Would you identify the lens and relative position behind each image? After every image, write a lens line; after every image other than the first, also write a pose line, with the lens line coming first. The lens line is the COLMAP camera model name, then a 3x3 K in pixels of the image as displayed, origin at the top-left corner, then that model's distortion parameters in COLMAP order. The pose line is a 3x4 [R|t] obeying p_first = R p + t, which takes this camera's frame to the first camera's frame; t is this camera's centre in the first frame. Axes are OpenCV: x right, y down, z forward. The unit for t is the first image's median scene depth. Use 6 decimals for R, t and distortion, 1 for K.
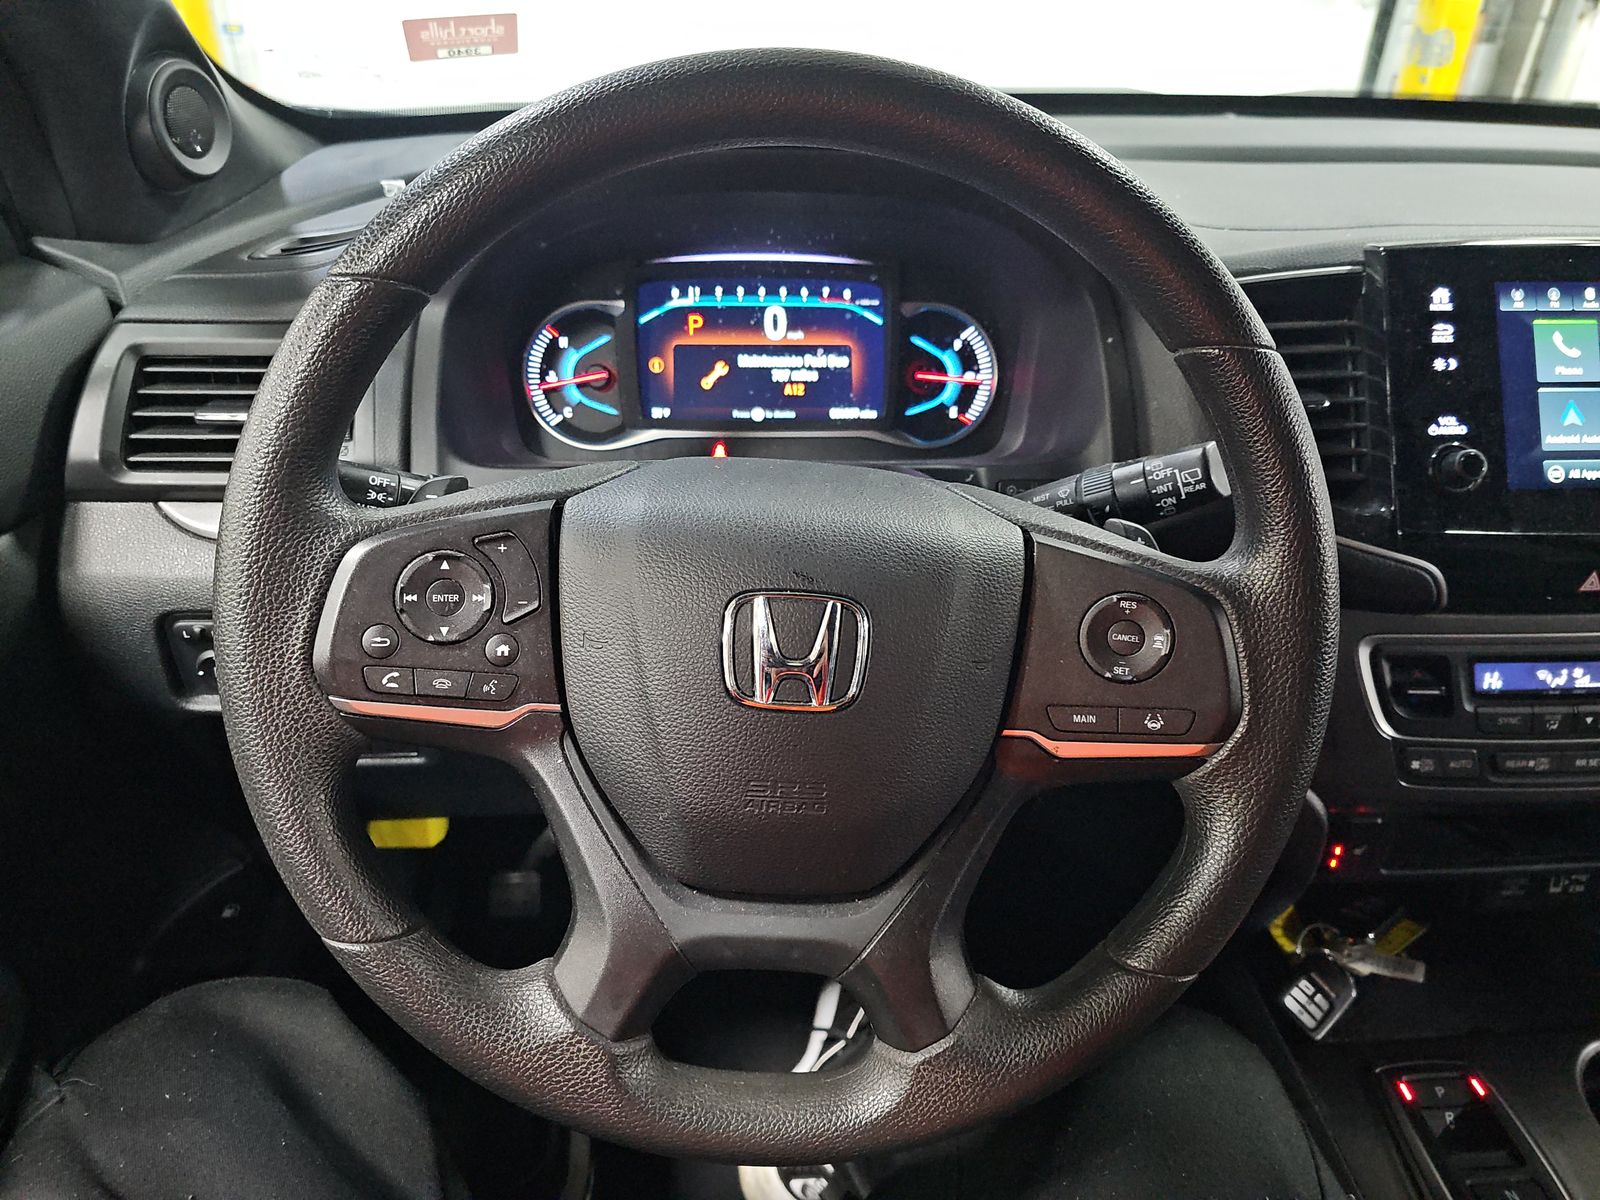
lens RADIAL K [[1058.5, 0, 800.0], [0, 1058.5, 600.0], [0, 0, 1]] dist [0.040045, -0.047811]
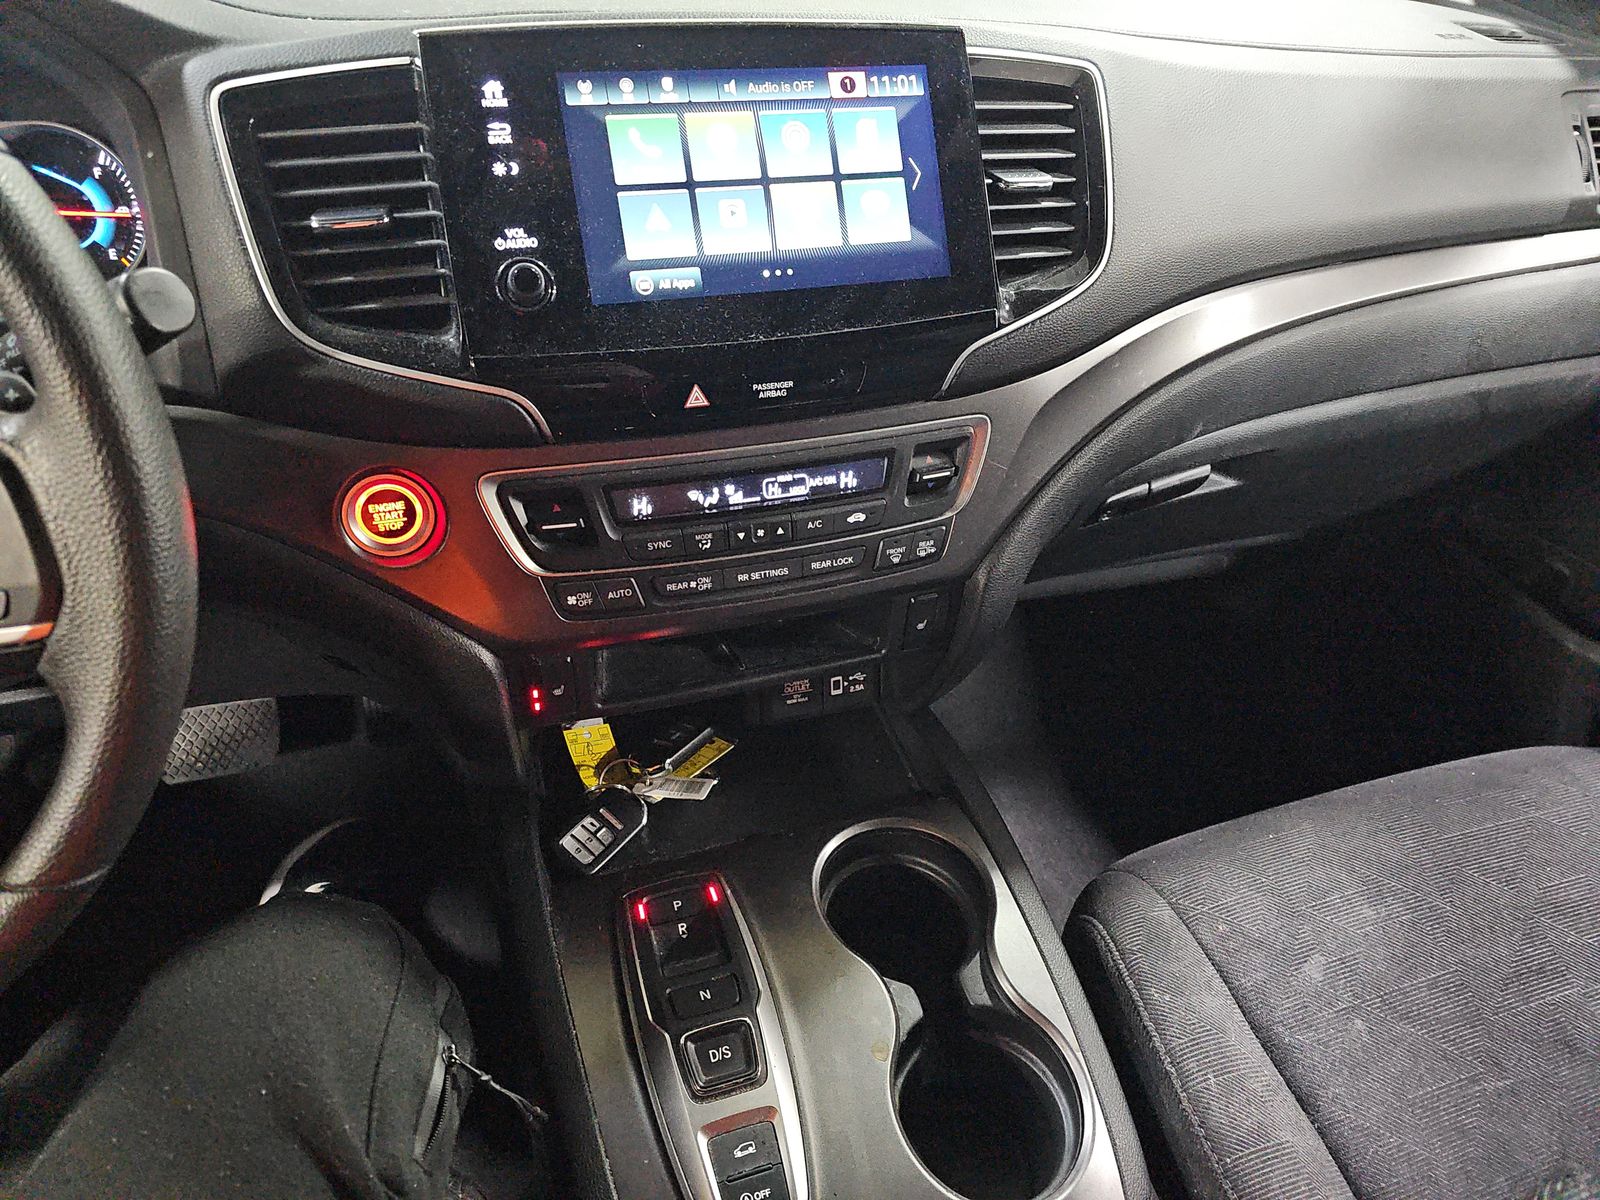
lens RADIAL K [[1048.9, 0, 800.0], [0, 1048.9, 600.0], [0, 0, 1]] dist [0.072497, -0.096172]
pose [[0.966596, -0.128322, 0.221868, 0.470390], [0.097637, 0.984725, 0.144168, 0.029004], [-0.236979, -0.117690, 0.964360, 0.014460]]
